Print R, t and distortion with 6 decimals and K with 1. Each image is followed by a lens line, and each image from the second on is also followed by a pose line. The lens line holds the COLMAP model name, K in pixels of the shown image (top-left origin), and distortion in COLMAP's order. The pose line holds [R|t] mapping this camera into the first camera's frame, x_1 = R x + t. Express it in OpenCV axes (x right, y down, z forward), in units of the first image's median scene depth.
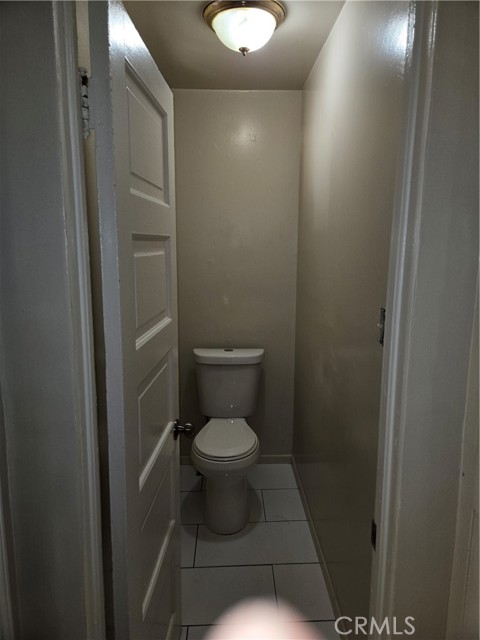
lens RADIAL K [[427.2, 0, 248.5], [0, 427.2, 317.7], [0, 0, 1]] dist [0.085972, -0.069828]
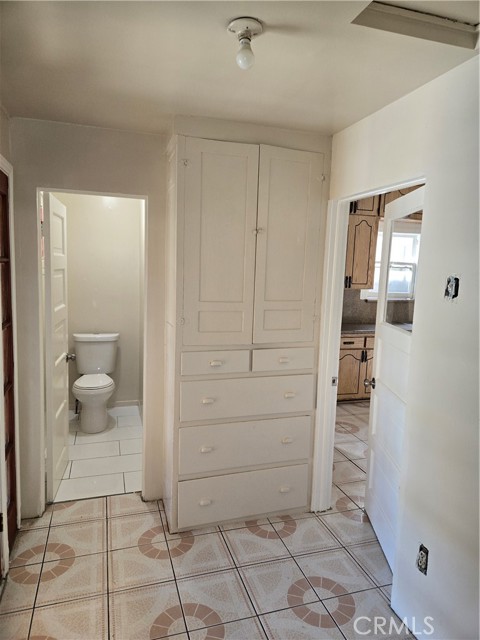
lens RADIAL K [[427.2, 0, 248.5], [0, 427.2, 317.7], [0, 0, 1]] dist [0.085972, -0.069828]
pose [[0.961970, -0.006328, 0.273080, 0.071490], [0.018131, 0.999006, -0.040719, 0.103120], [-0.272551, 0.044122, 0.961129, -0.830411]]
